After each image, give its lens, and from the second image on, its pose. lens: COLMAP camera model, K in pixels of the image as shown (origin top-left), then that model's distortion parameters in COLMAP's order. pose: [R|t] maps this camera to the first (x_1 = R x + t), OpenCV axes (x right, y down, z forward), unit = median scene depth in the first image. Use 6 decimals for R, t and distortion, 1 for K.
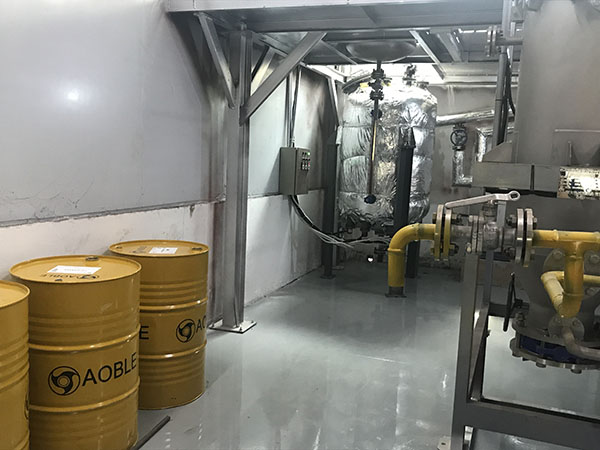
lens RADIAL K [[557.0, 0, 299.9], [0, 557.0, 212.1], [0, 0, 1]] dist [0.014636, 0.009473]
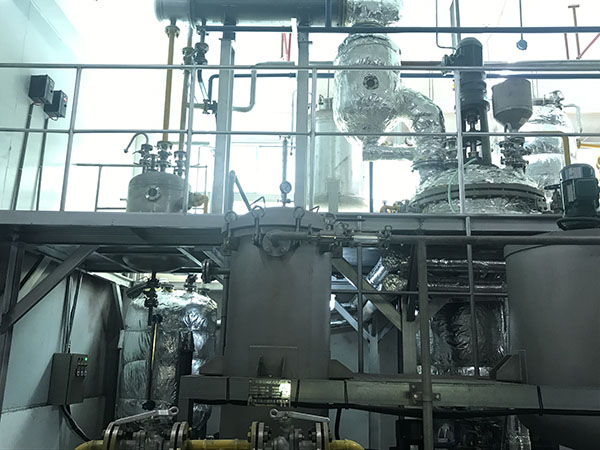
lens RADIAL K [[557.0, 0, 299.9], [0, 557.0, 212.1], [0, 0, 1]] dist [0.014636, 0.009473]
pose [[0.952638, 0.057584, 0.298604, 0.067803], [0.046933, 0.942305, -0.331450, -0.005404], [-0.300462, 0.329766, 0.894973, -0.079079]]
